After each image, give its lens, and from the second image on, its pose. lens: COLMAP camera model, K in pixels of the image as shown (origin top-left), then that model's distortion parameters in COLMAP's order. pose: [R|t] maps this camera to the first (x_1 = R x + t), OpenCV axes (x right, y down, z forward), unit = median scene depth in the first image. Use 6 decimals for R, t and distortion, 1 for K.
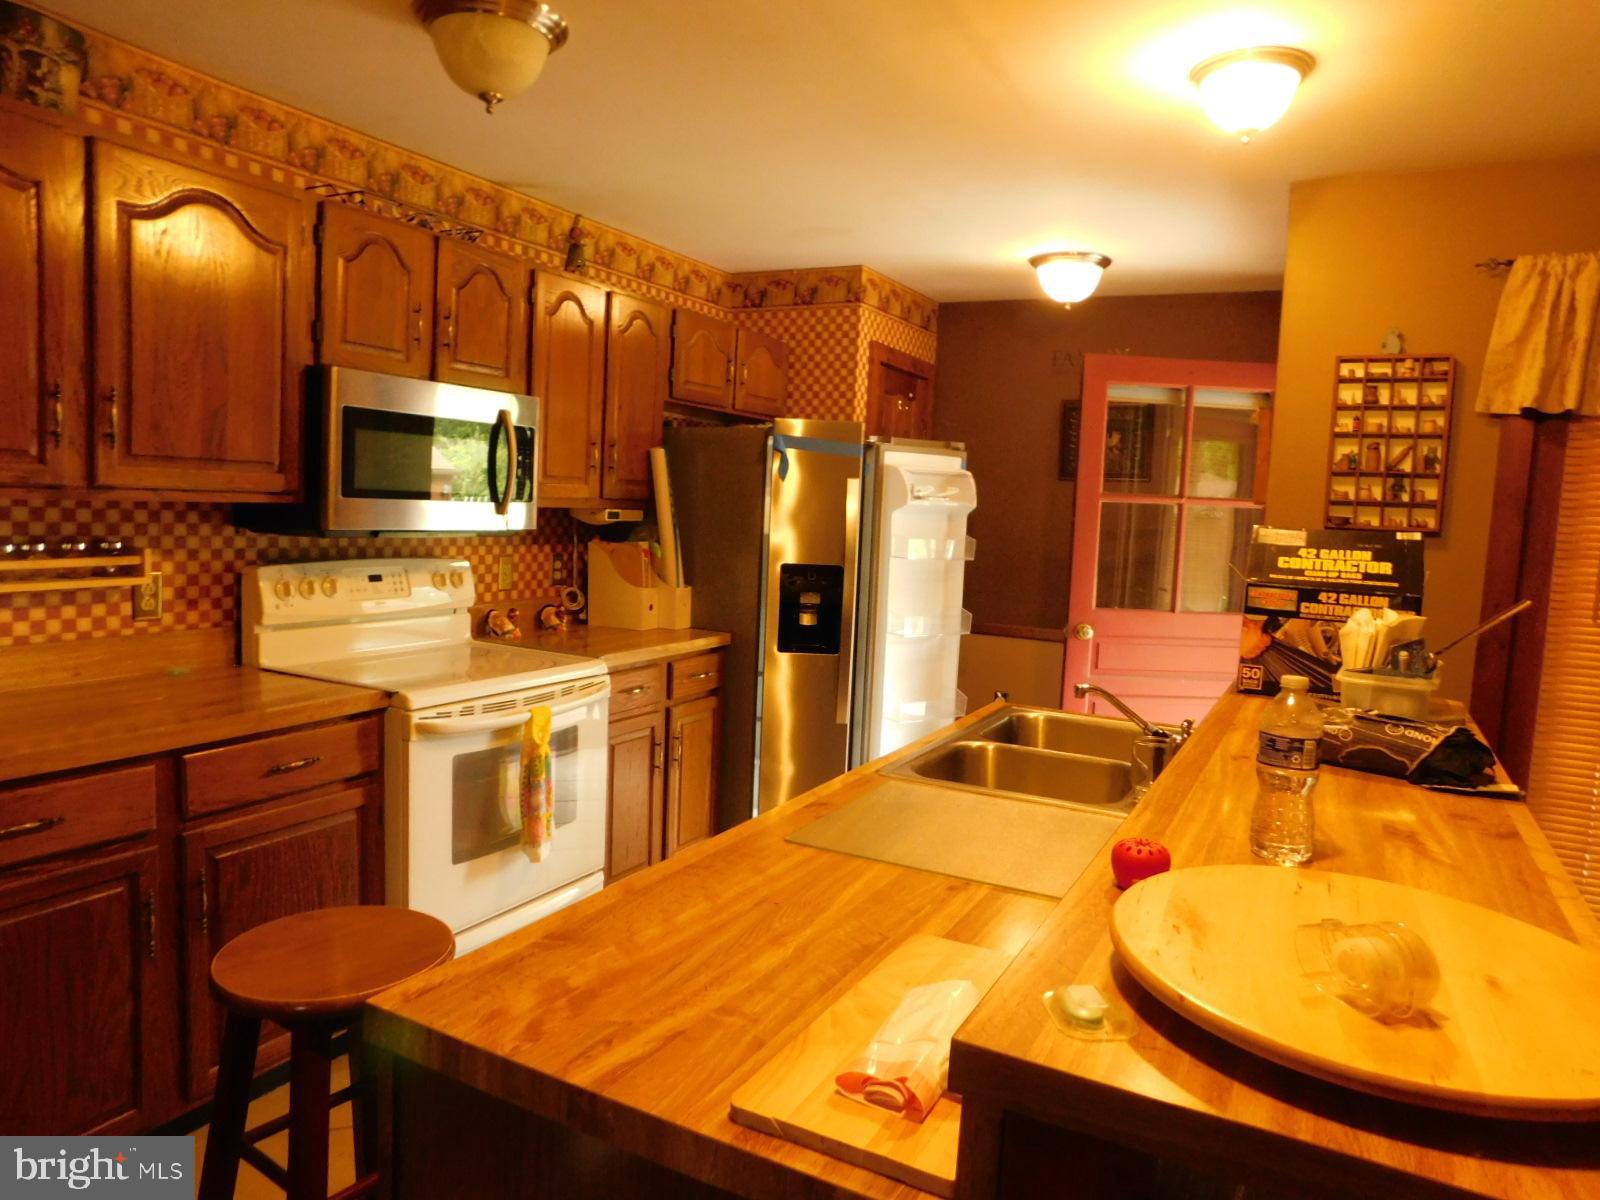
lens RADIAL K [[1065.1, 0, 800.3], [0, 1065.1, 594.1], [0, 0, 1]] dist [-0.073567, 0.066336]
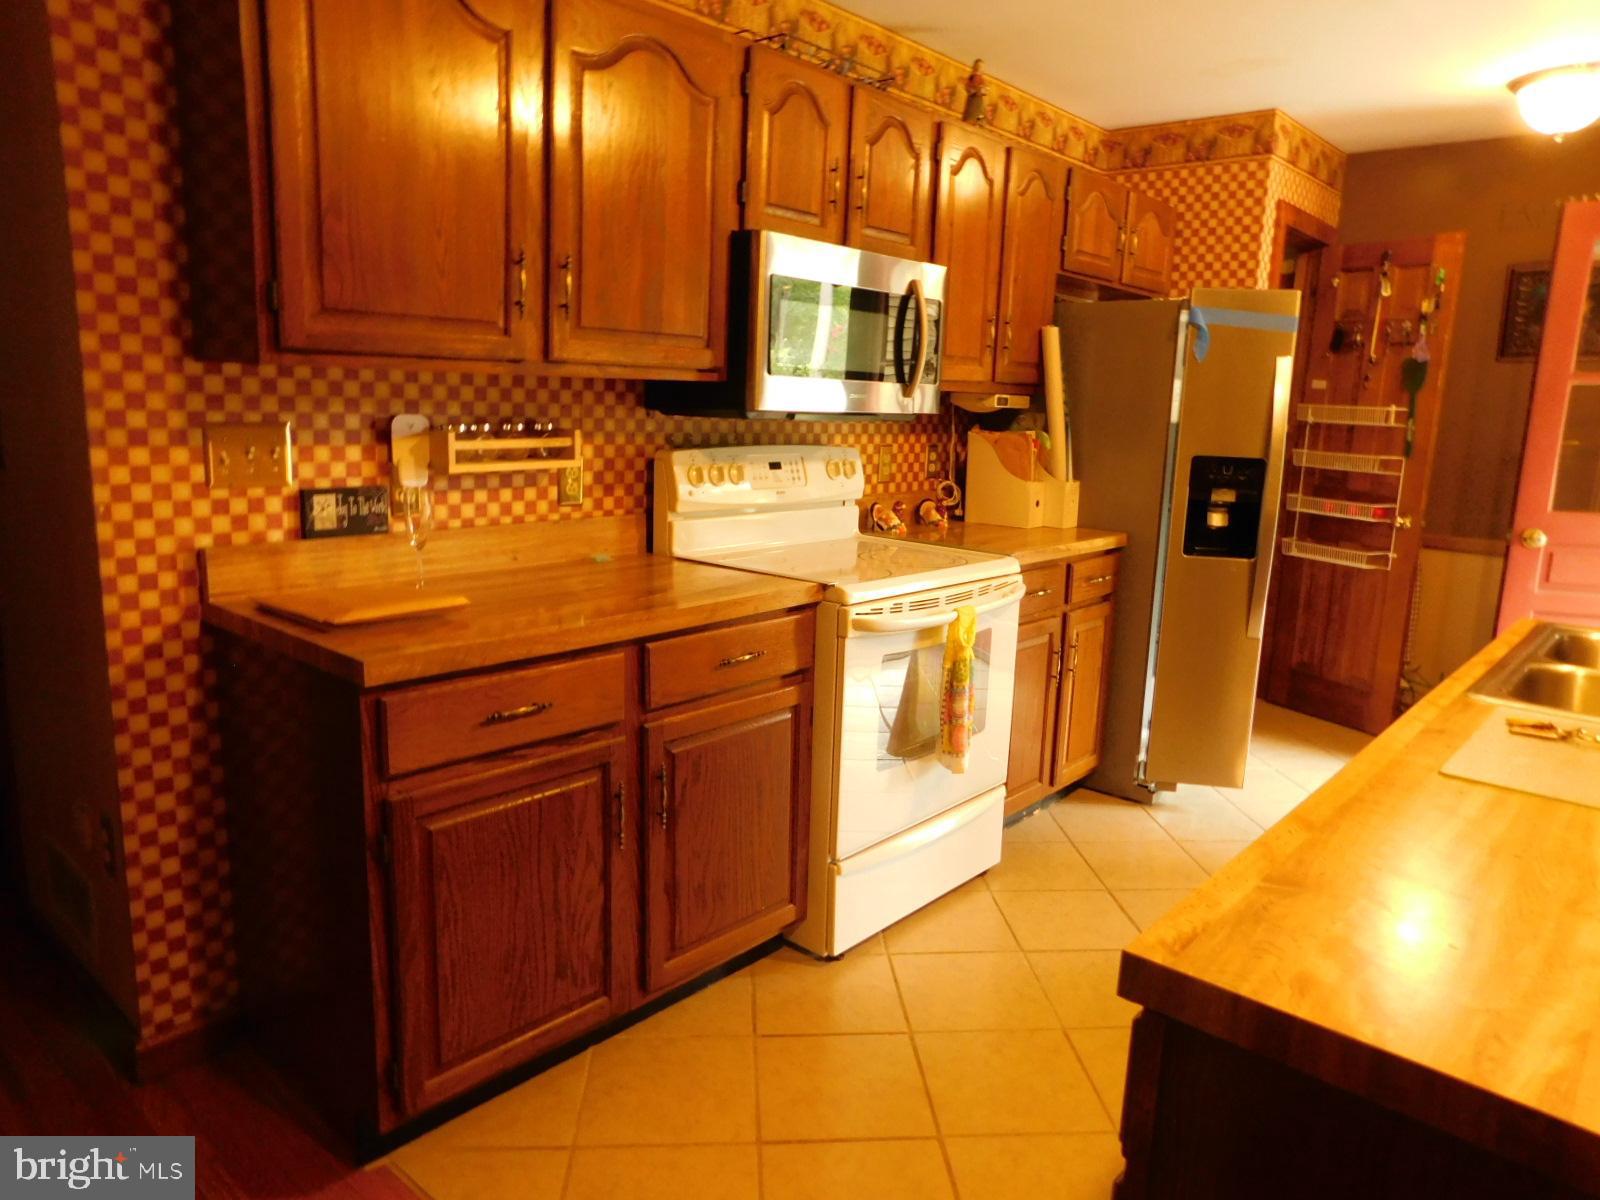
lens RADIAL K [[1091.4, 0, 804.5], [0, 1091.4, 593.7], [0, 0, 1]] dist [-0.053494, 0.066792]
pose [[0.974263, 0.030482, -0.223345, -0.164024], [-0.011600, 0.996282, 0.085371, 0.016083], [0.225117, -0.080583, 0.970994, 0.052935]]
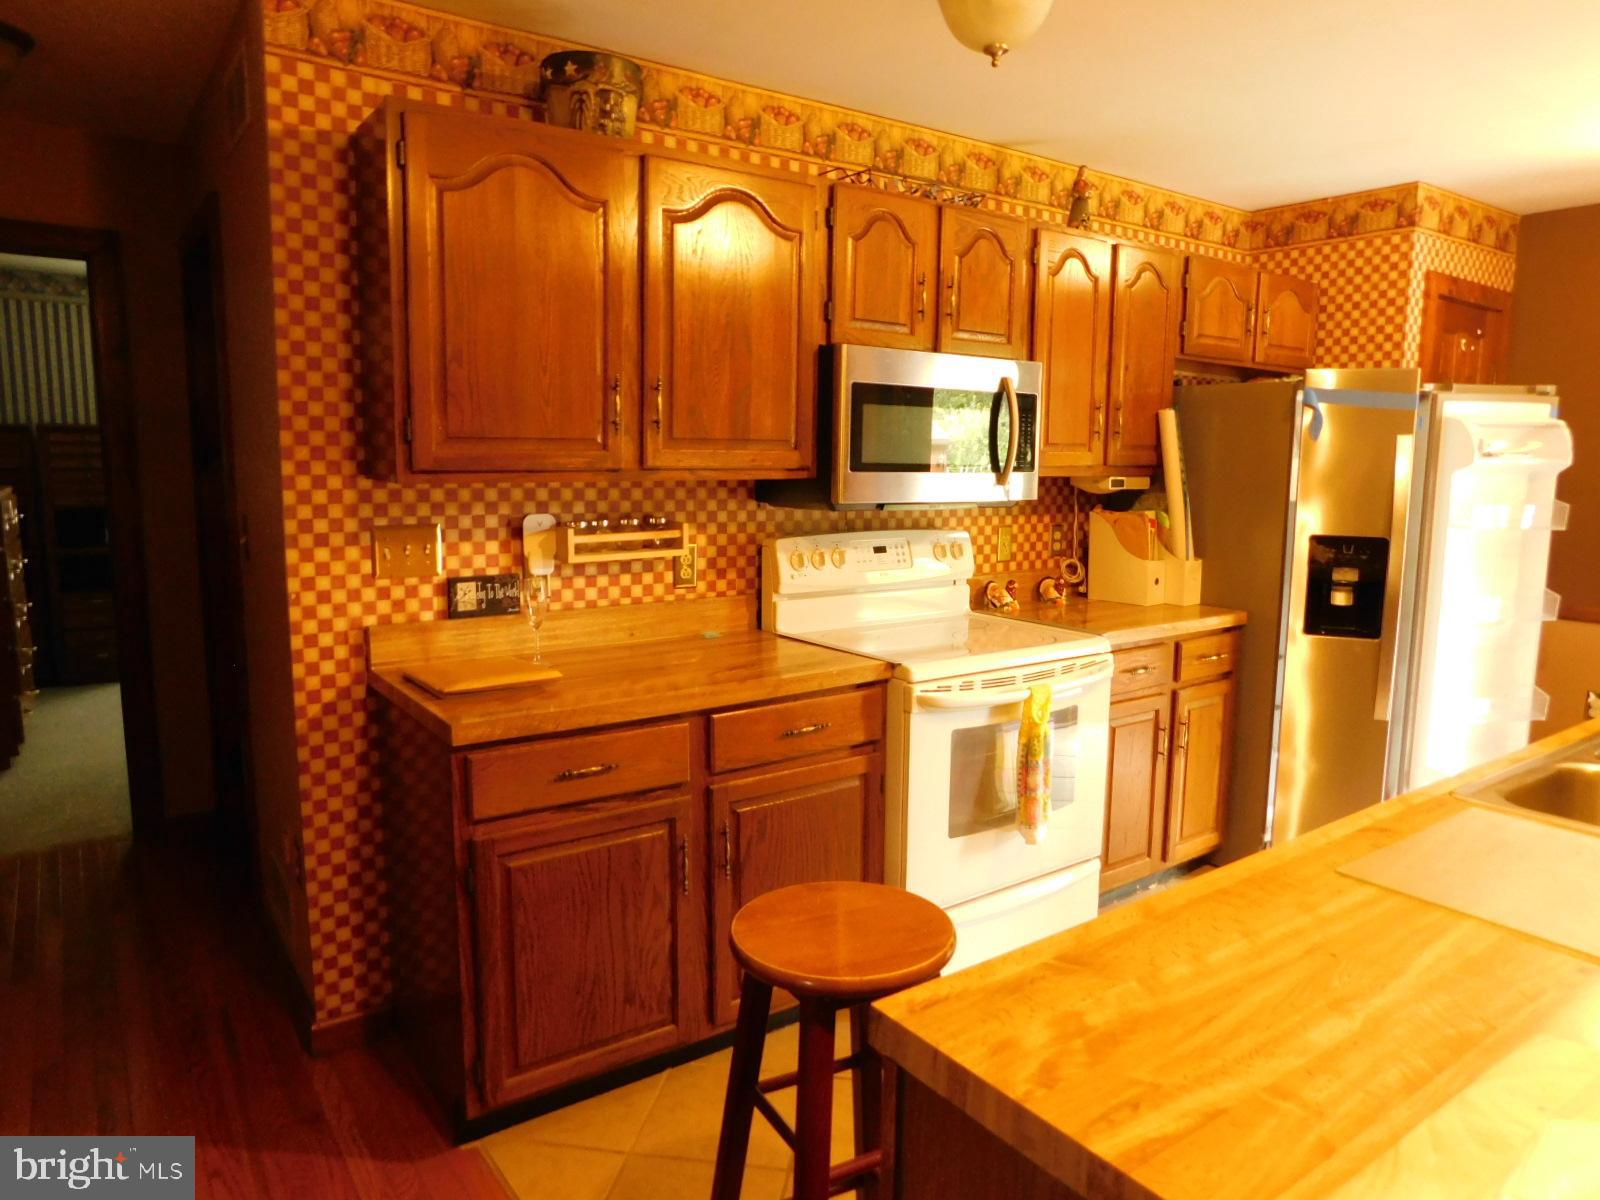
lens RADIAL K [[1065.1, 0, 800.3], [0, 1065.1, 594.1], [0, 0, 1]] dist [-0.073567, 0.066336]
pose [[0.898685, 0.022843, -0.438000, -0.019639], [-0.008916, 0.999388, 0.033828, -0.006588], [0.438505, -0.026495, 0.898338, 0.037359]]
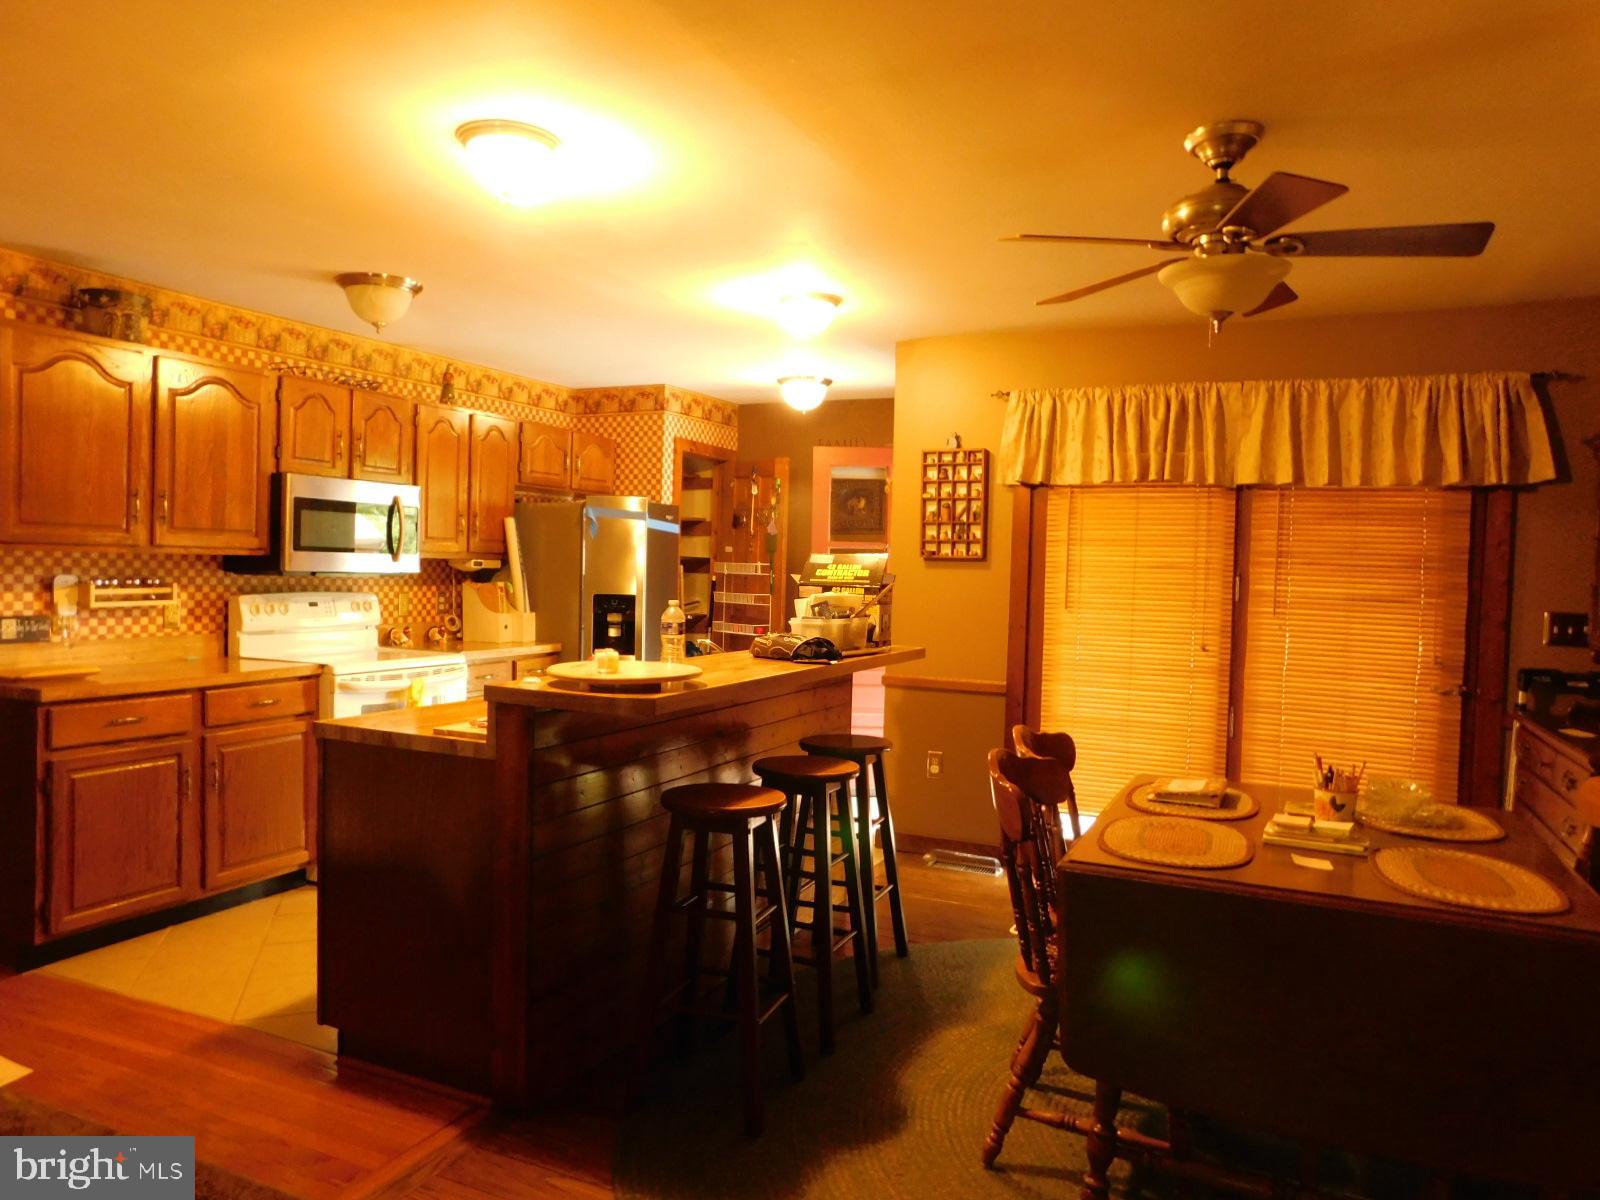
lens RADIAL K [[1089.6, 0, 795.8], [0, 1089.6, 591.4], [0, 0, 1]] dist [-0.059980, 0.076571]
pose [[0.998796, -0.023872, 0.042857, 0.252950], [0.026567, 0.997630, -0.063469, 0.090249], [-0.041240, 0.064532, 0.997063, -0.652084]]
